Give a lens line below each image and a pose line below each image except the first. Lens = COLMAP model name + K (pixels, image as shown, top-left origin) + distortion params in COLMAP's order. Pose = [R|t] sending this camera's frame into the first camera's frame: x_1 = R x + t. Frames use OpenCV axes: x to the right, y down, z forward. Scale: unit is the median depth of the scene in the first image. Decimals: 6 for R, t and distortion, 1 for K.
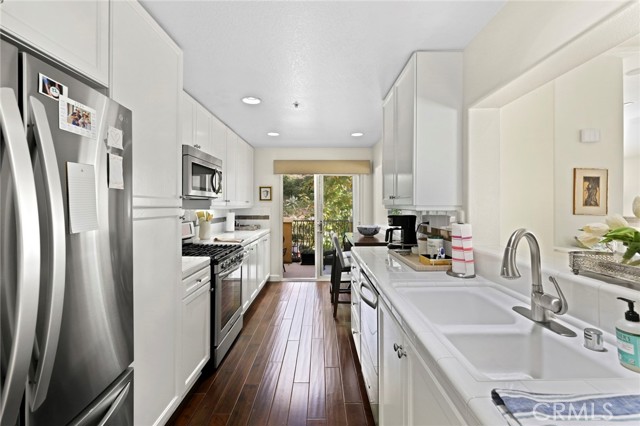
lens RADIAL K [[273.8, 0, 321.4], [0, 273.8, 203.1], [0, 0, 1]] dist [0.006181, -0.000353]
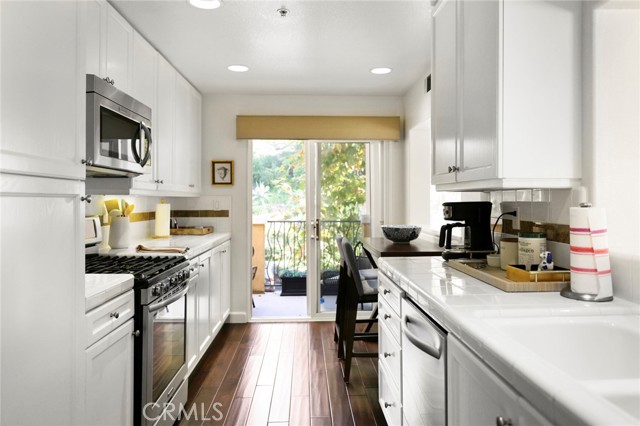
lens RADIAL K [[452.4, 0, 325.8], [0, 452.4, 193.1], [0, 0, 1]] dist [0.001447, 0.006783]
pose [[0.999156, -0.001101, 0.041054, -0.032252], [0.001450, 0.999963, -0.008487, 0.024060], [-0.041044, 0.008539, 0.999121, 0.037006]]
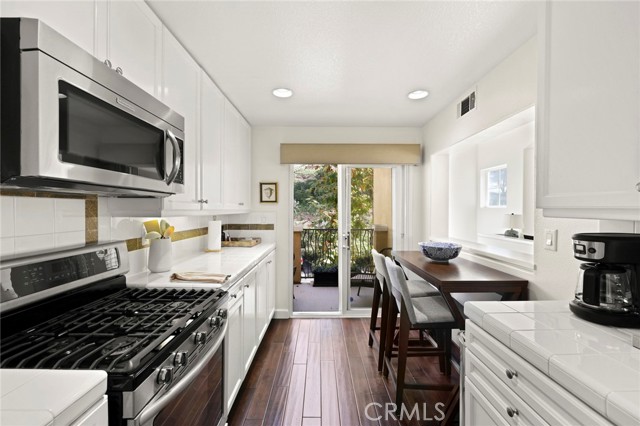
lens RADIAL K [[273.8, 0, 322.3], [0, 273.8, 213.3], [0, 0, 1]] dist [0.006181, -0.000353]
pose [[0.999992, 0.002667, 0.002925, -0.097982], [-0.002731, 0.999752, 0.022104, 0.003388], [-0.002865, -0.022112, 0.999751, 0.427608]]
